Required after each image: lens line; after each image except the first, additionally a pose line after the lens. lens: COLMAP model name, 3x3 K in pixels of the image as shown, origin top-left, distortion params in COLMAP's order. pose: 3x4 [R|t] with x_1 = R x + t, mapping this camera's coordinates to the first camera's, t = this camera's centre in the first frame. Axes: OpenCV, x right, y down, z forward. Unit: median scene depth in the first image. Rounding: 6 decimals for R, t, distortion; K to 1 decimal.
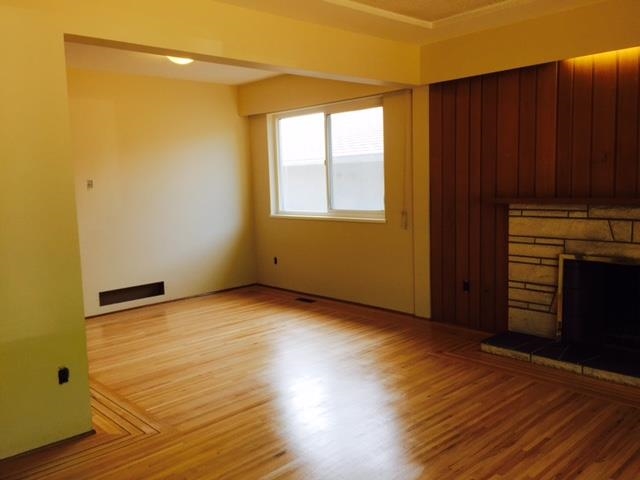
lens RADIAL K [[556.1, 0, 320.0], [0, 556.1, 240.0], [0, 0, 1]] dist [0.047309, -0.002552]
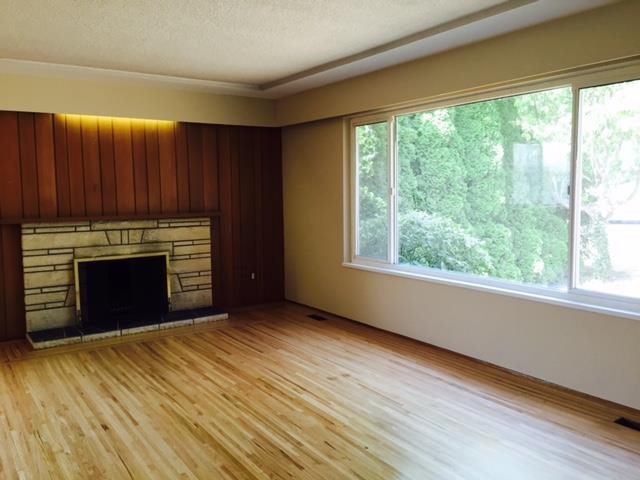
lens RADIAL K [[556.1, 0, 320.0], [0, 556.1, 240.0], [0, 0, 1]] dist [0.047309, -0.002552]
pose [[0.153606, -0.061535, 0.986214, -0.785609], [0.117882, 0.992073, 0.043540, -0.009042], [-0.981076, 0.109568, 0.159642, 0.212001]]
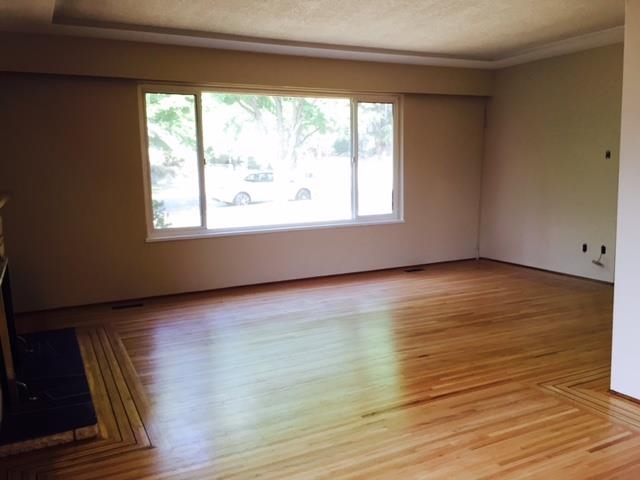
lens RADIAL K [[556.1, 0, 320.0], [0, 556.1, 240.0], [0, 0, 1]] dist [0.047309, -0.002552]
pose [[-0.961775, 0.015633, 0.273394, -0.138280], [0.080845, 0.970079, 0.228936, -0.151582], [-0.261635, 0.242287, -0.934261, 1.531084]]
